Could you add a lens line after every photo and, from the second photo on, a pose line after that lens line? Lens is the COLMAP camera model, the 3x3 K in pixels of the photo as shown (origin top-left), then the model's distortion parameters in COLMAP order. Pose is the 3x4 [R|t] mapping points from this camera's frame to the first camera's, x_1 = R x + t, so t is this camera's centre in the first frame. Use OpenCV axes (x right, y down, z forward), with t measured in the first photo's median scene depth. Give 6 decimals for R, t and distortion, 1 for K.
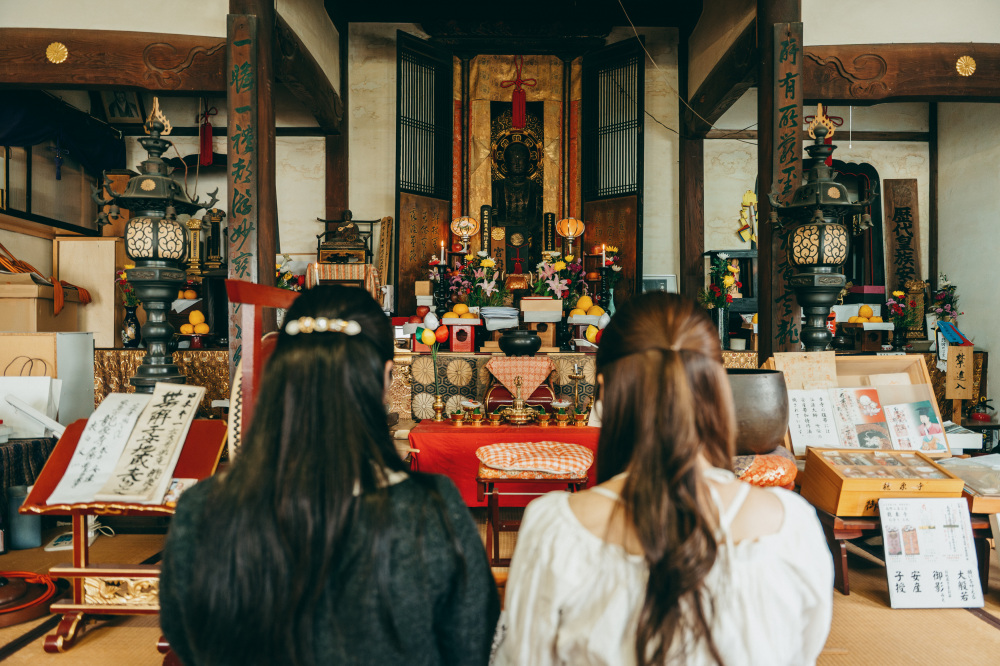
lens RADIAL K [[671.1, 0, 500.0], [0, 671.1, 333.0], [0, 0, 1]] dist [-0.010746, -0.006068]
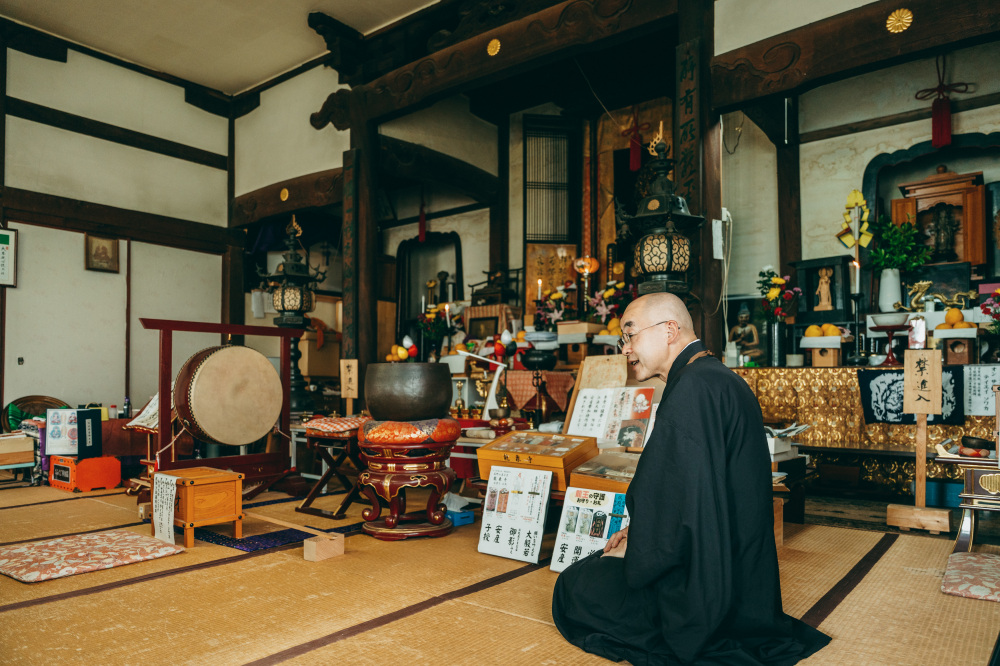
lens RADIAL K [[667.0, 0, 499.3], [0, 667.0, 349.6], [0, 0, 1]] dist [-0.009496, -0.000893]
pose [[0.782291, -0.032038, -0.622089, 0.754592], [0.005750, 0.999005, -0.044218, 0.050316], [0.622887, 0.031014, 0.781697, 0.025441]]
